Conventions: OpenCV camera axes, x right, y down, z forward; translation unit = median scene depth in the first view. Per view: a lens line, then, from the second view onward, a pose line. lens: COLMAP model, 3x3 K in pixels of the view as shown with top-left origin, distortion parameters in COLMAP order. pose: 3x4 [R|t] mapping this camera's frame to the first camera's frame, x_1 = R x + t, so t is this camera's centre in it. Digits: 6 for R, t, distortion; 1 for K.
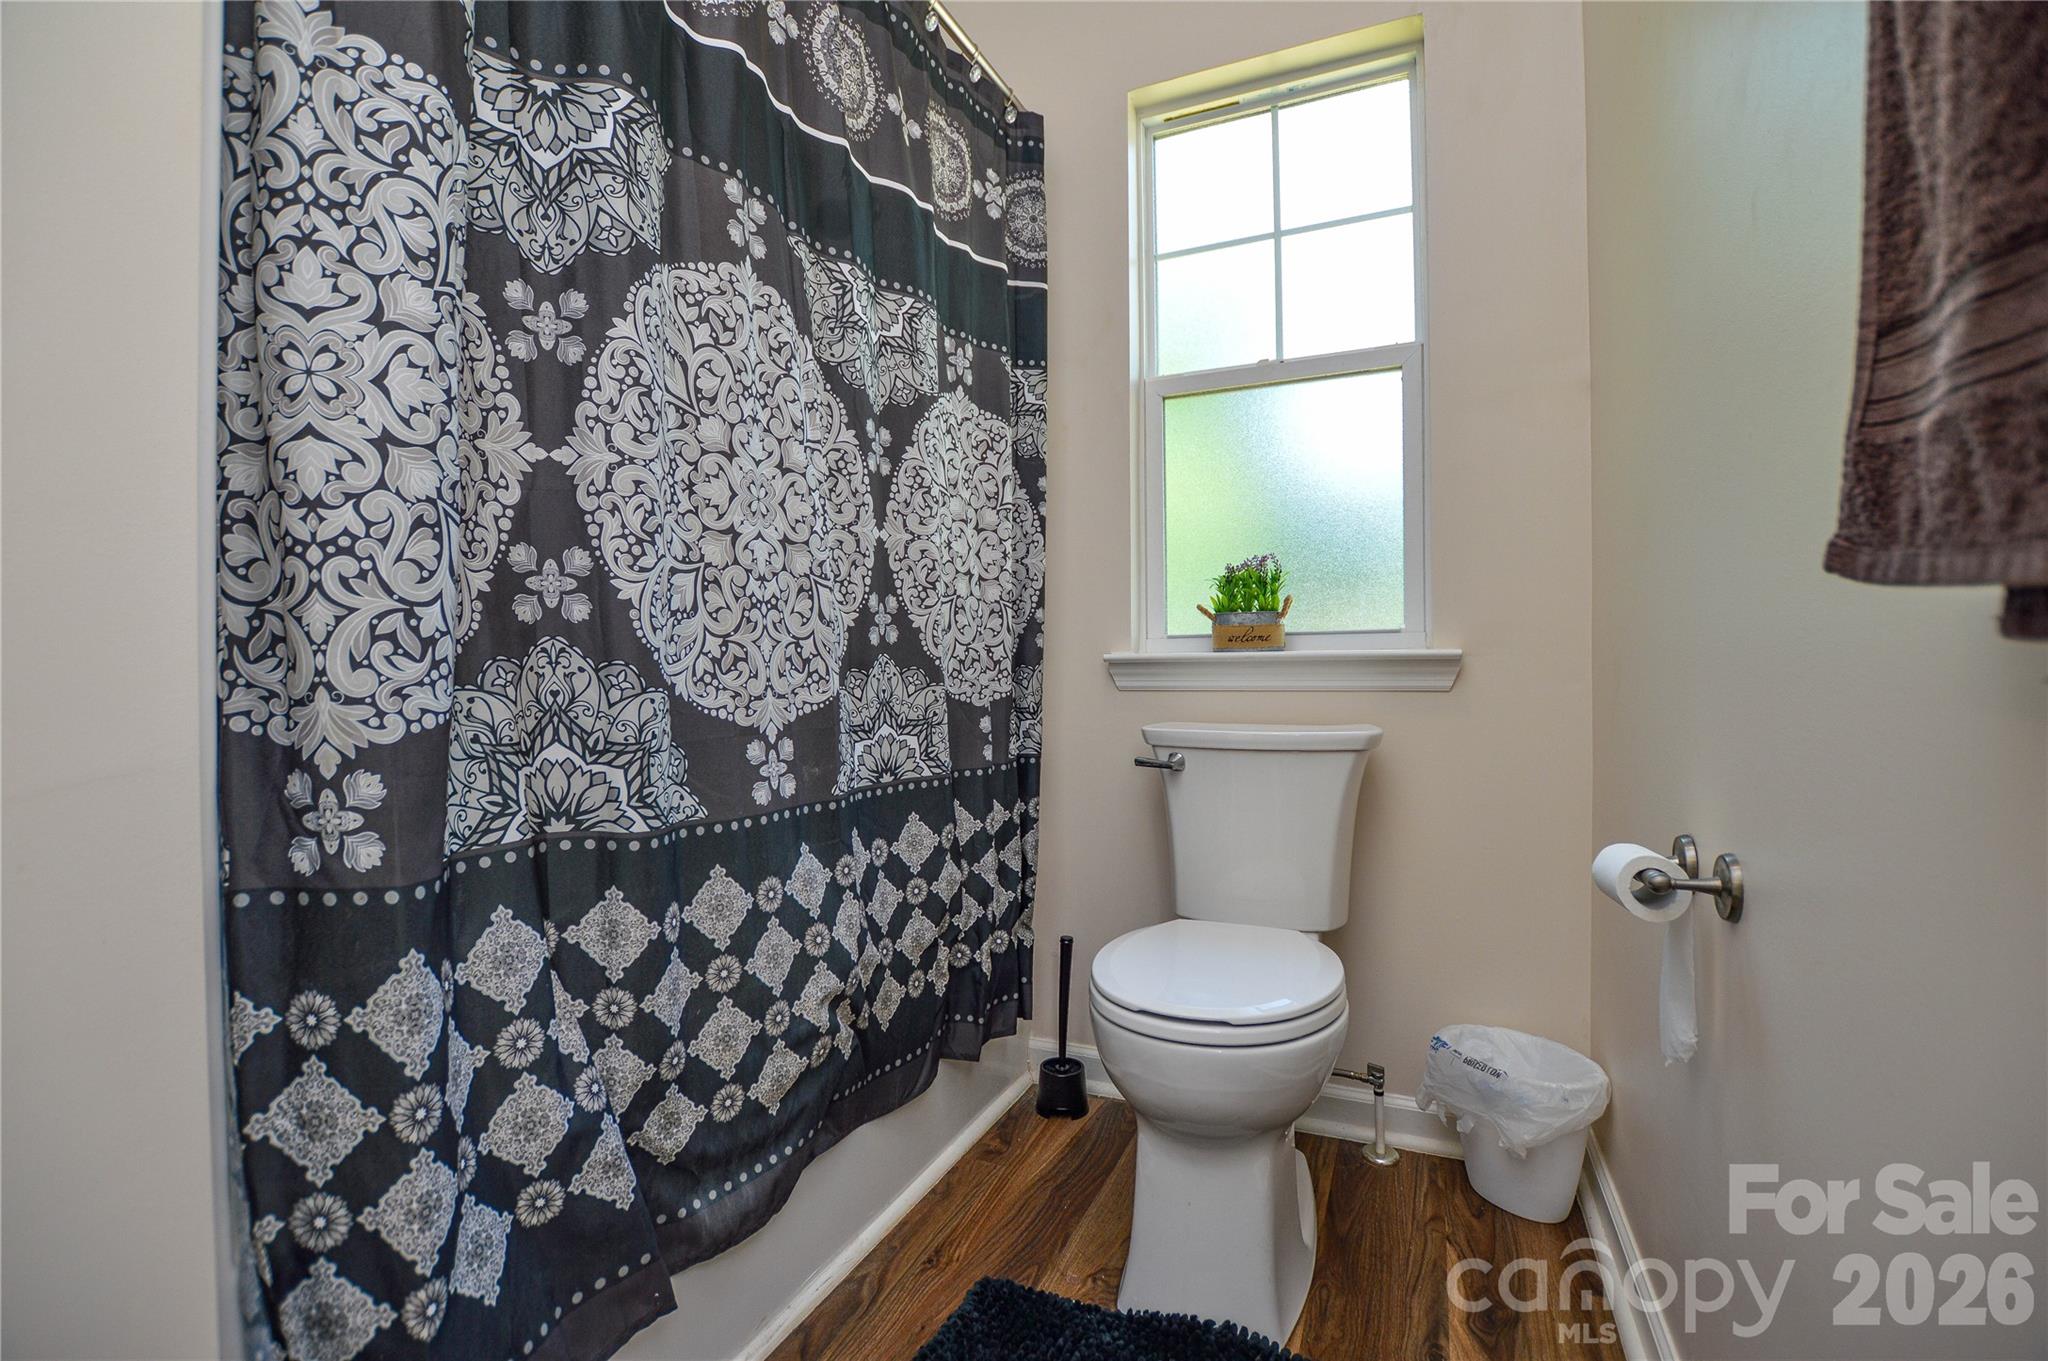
lens RADIAL K [[931.0, 0, 1005.5], [0, 931.0, 681.1], [0, 0, 1]] dist [-0.027882, 0.001706]
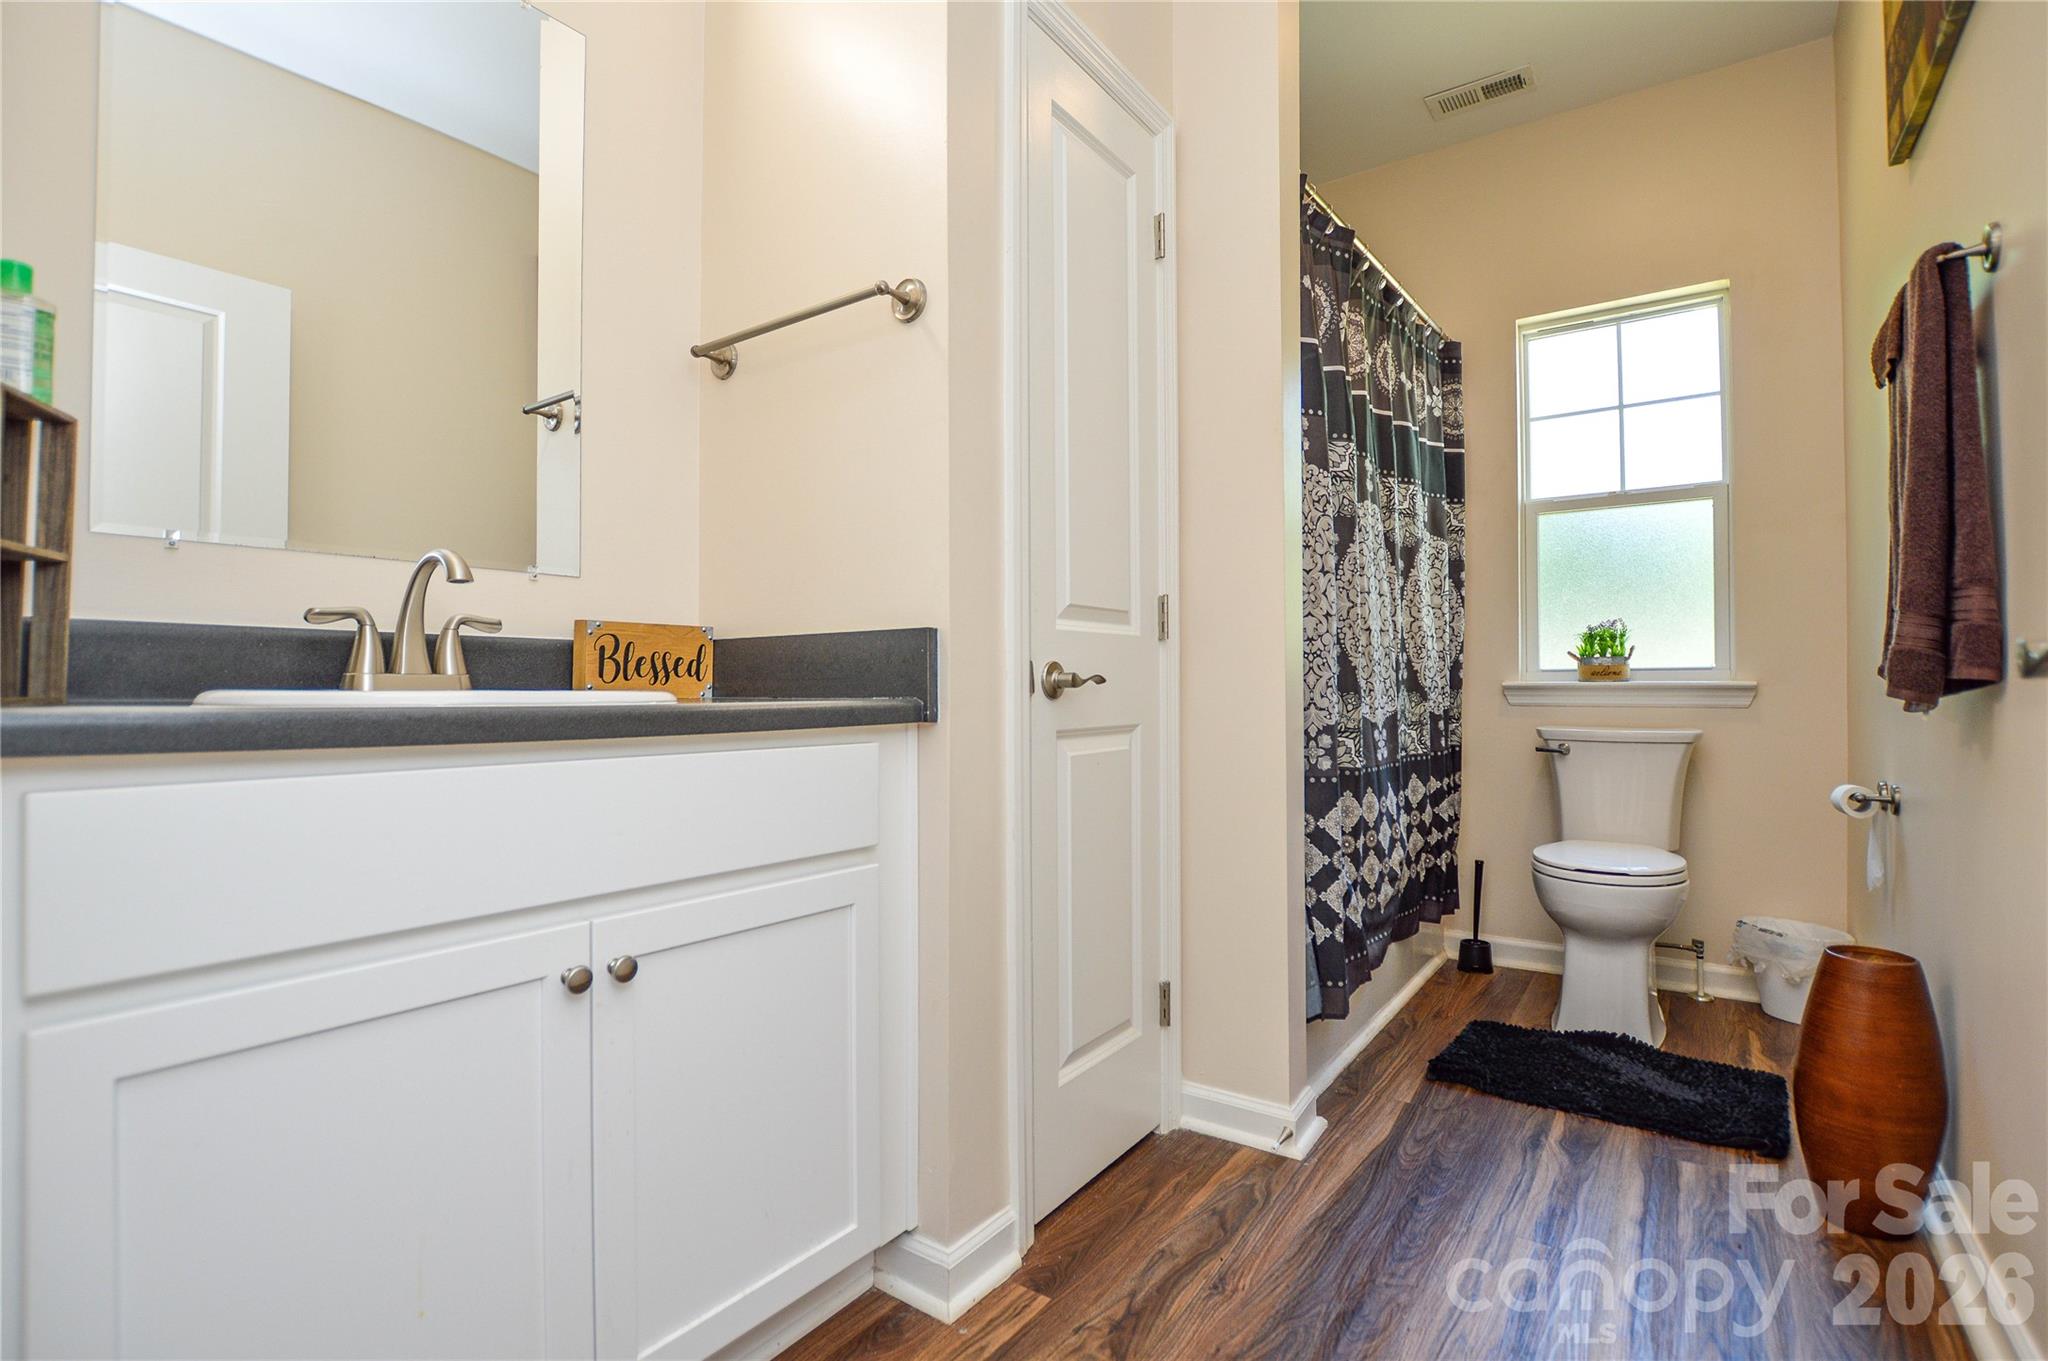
lens RADIAL K [[931.0, 0, 1033.0], [0, 931.0, 684.5], [0, 0, 1]] dist [-0.027882, 0.001706]
pose [[0.978878, 0.002583, -0.204429, -0.409778], [-0.004363, 0.999956, -0.008258, -0.010984], [0.204399, 0.008976, 0.978847, -0.807428]]
